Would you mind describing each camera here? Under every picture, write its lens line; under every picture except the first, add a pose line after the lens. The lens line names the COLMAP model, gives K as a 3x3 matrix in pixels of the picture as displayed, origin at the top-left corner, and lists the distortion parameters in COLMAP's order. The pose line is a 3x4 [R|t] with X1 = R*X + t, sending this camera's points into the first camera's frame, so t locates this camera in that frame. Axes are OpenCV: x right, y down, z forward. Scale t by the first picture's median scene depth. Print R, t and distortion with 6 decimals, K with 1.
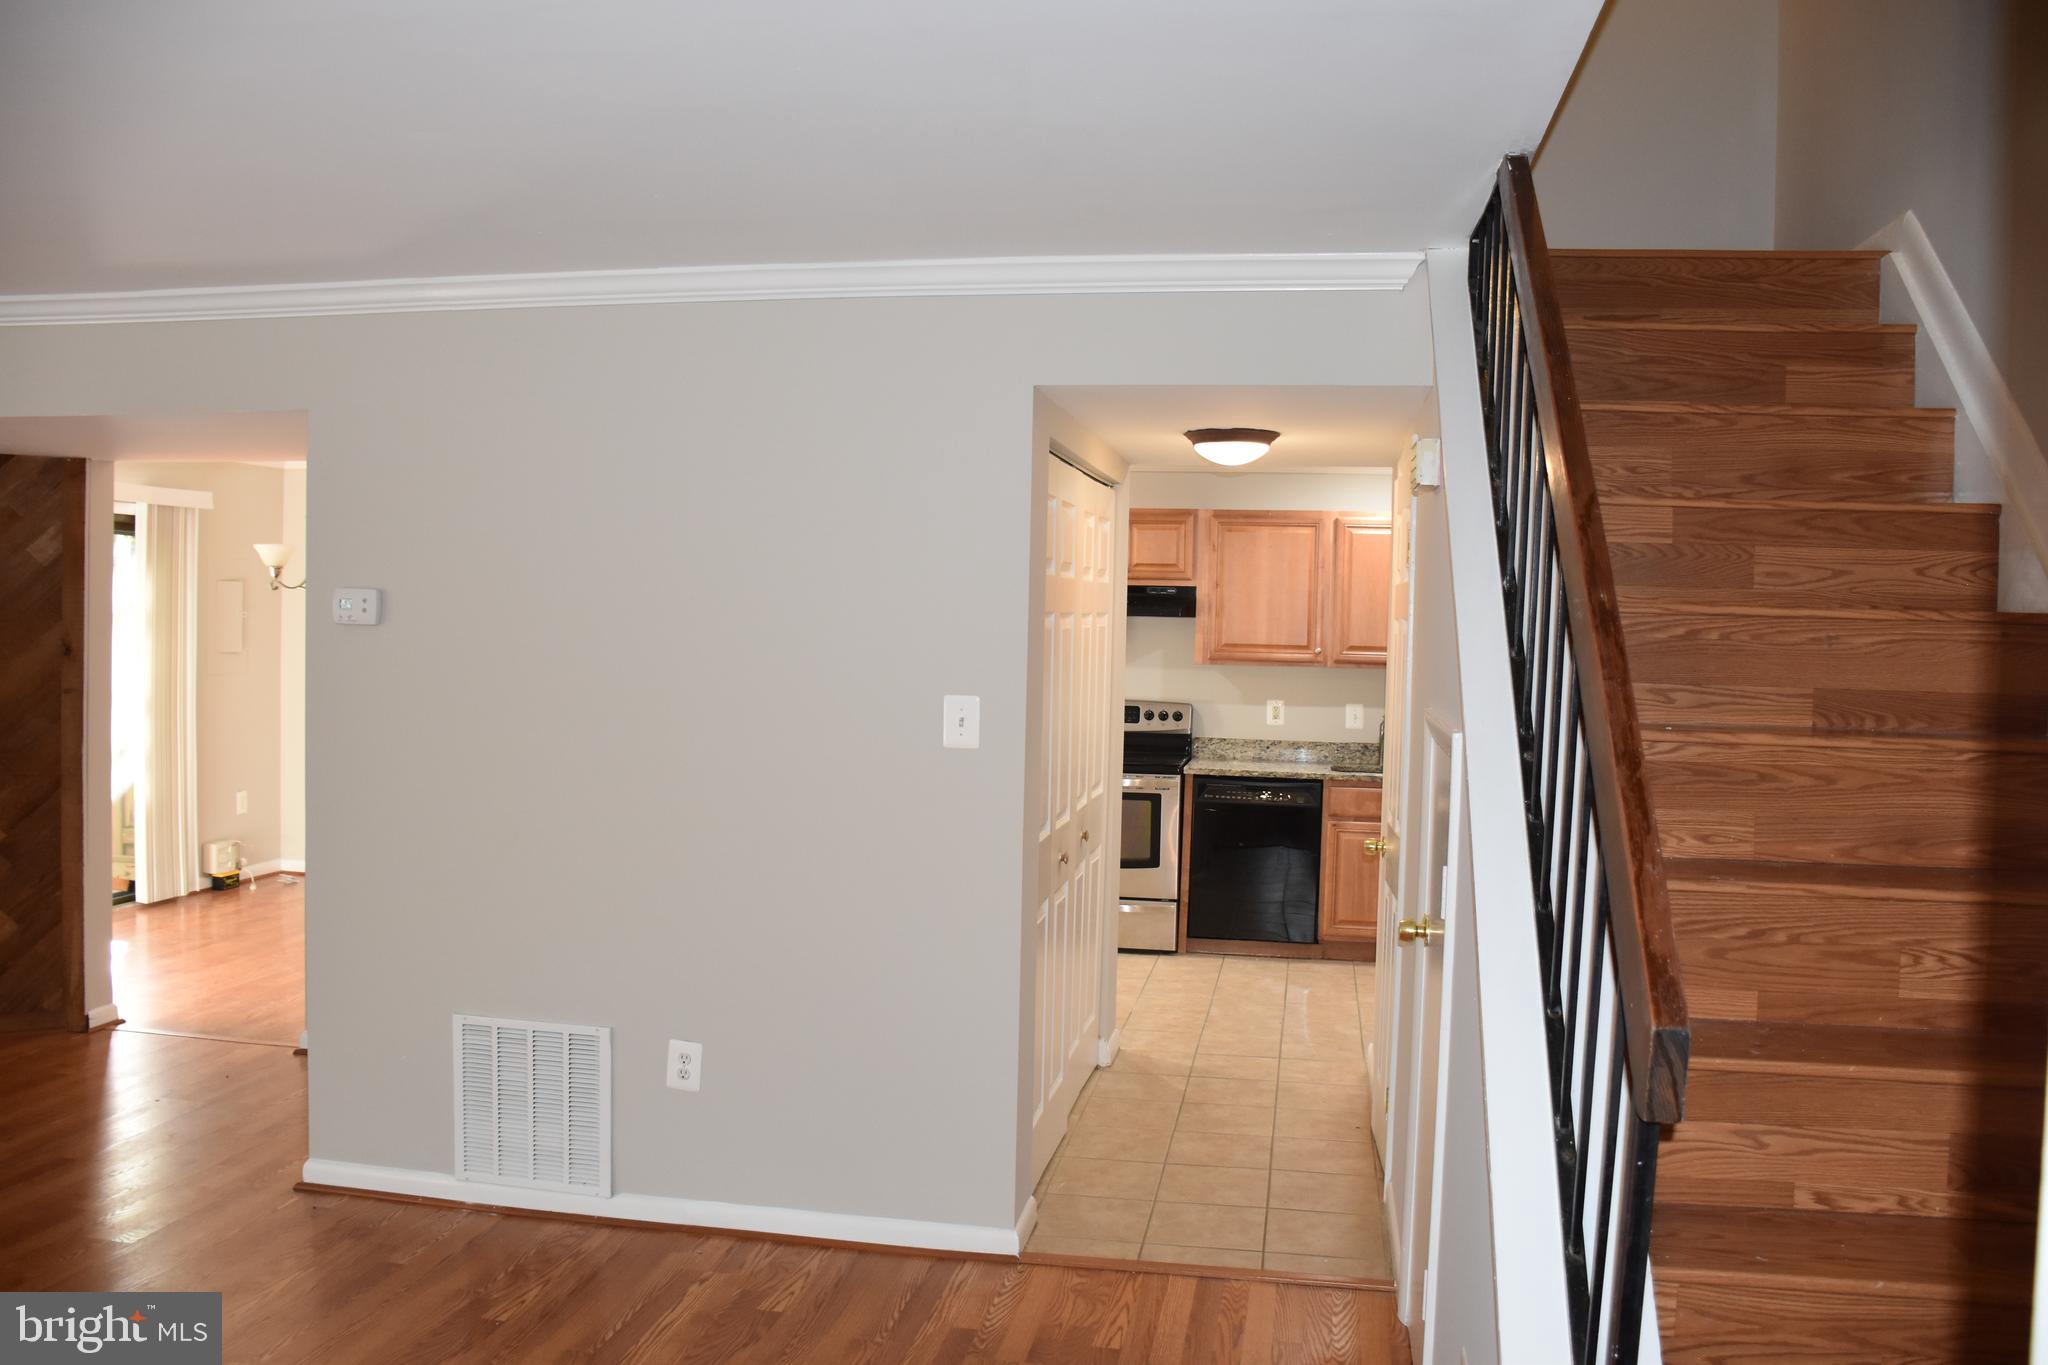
lens RADIAL K [[1592.1, 0, 1024.0], [0, 1592.1, 682.5], [0, 0, 1]] dist [-0.107121, 0.001780]
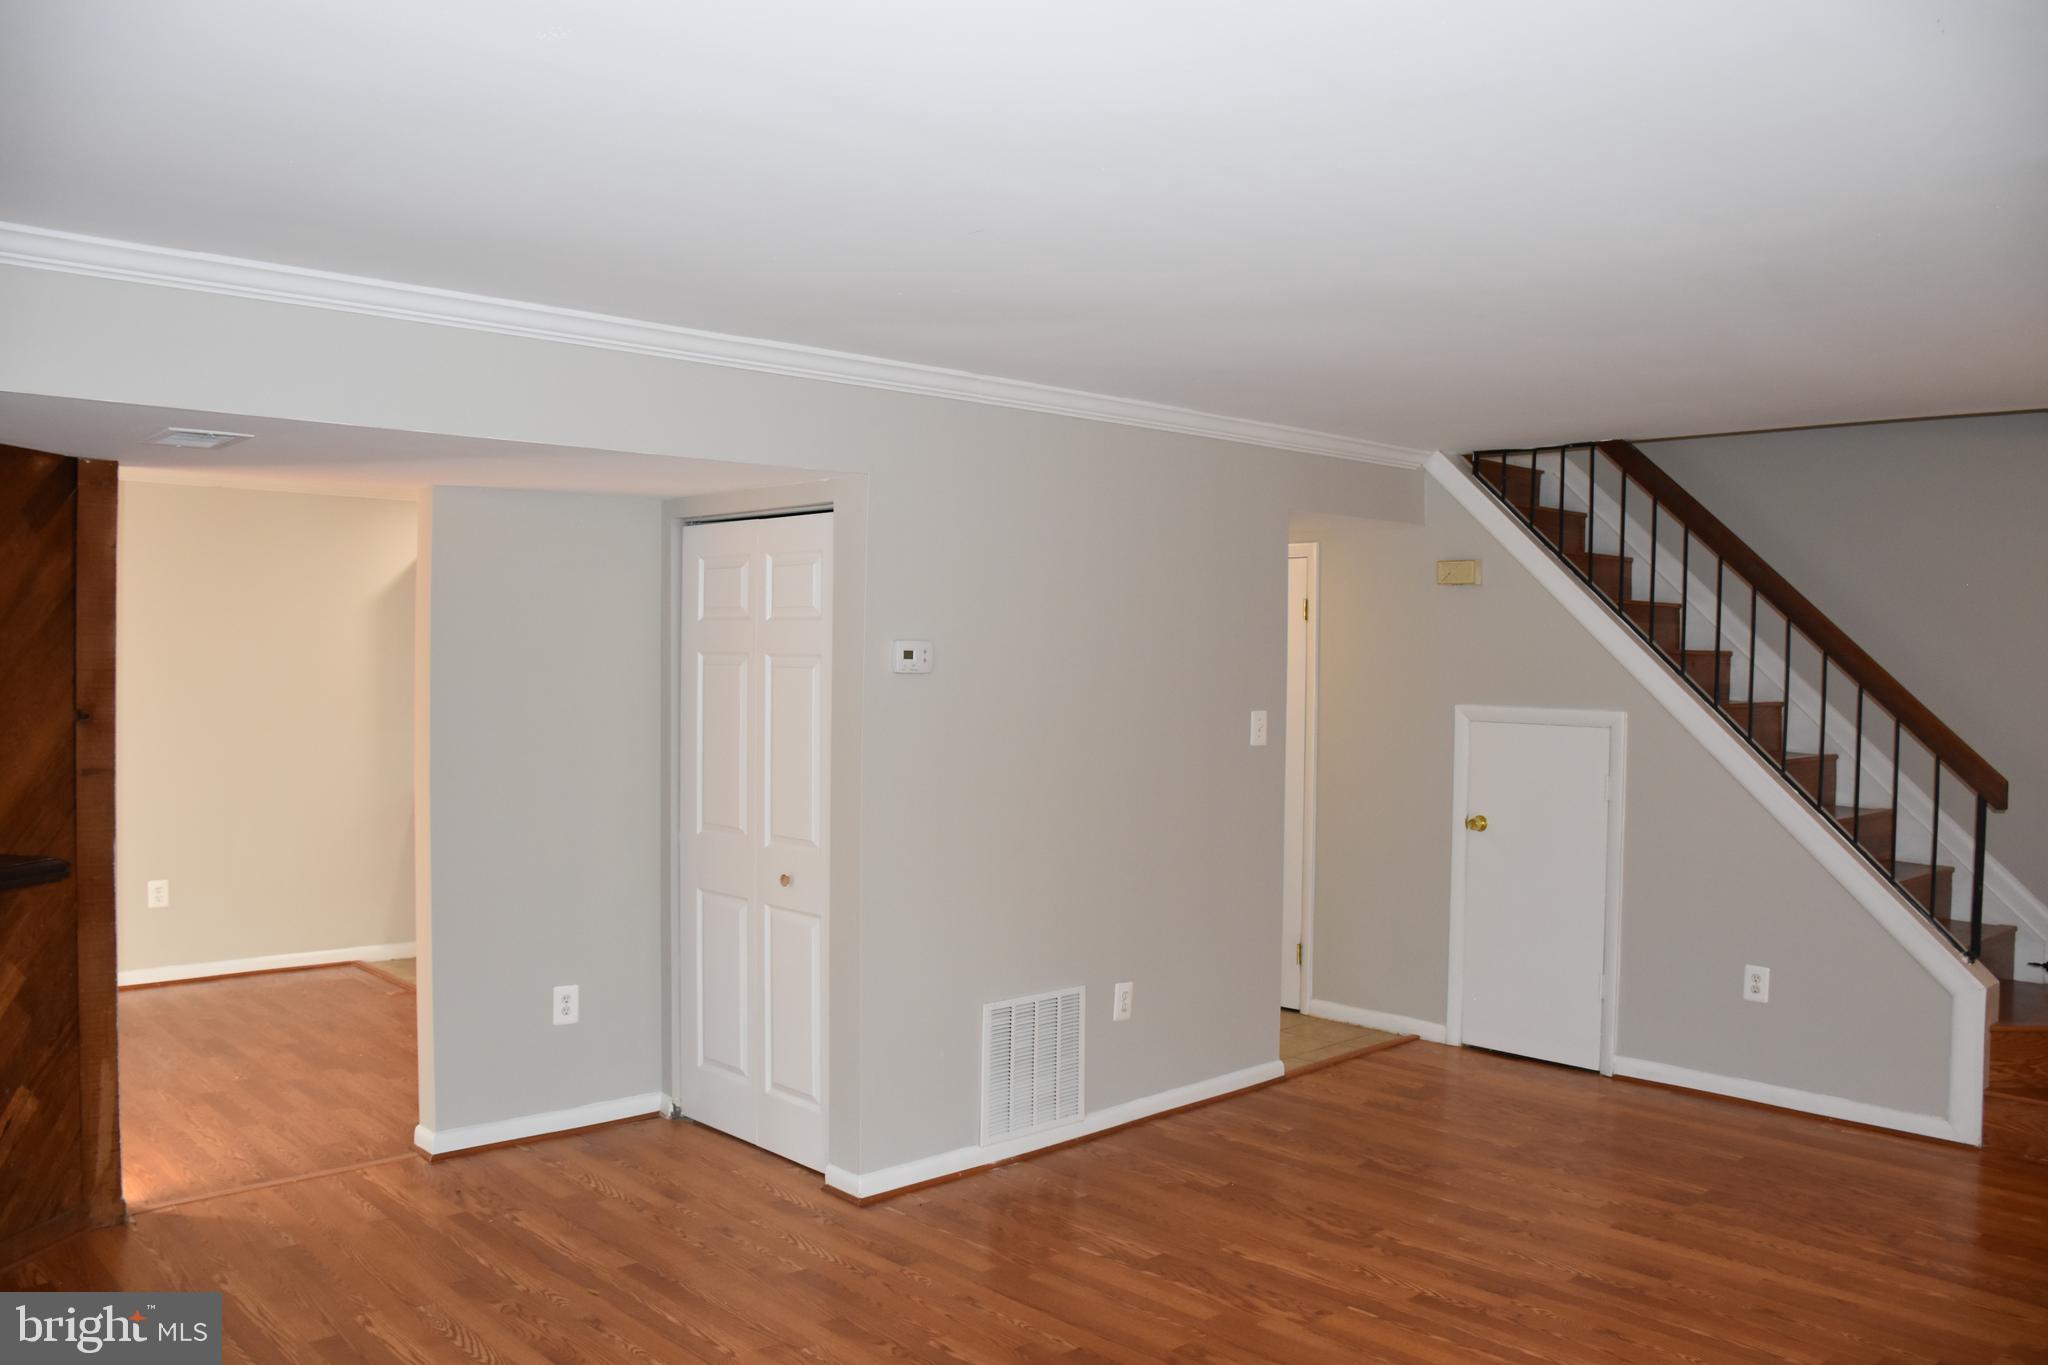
lens RADIAL K [[1607.2, 0, 1024.0], [0, 1607.2, 682.5], [0, 0, 1]] dist [-0.145059, 0.108702]
pose [[0.594667, -0.027127, 0.803515, -1.326527], [0.034090, 0.999383, 0.008511, -0.037975], [-0.803249, 0.022331, 0.595224, 0.262472]]
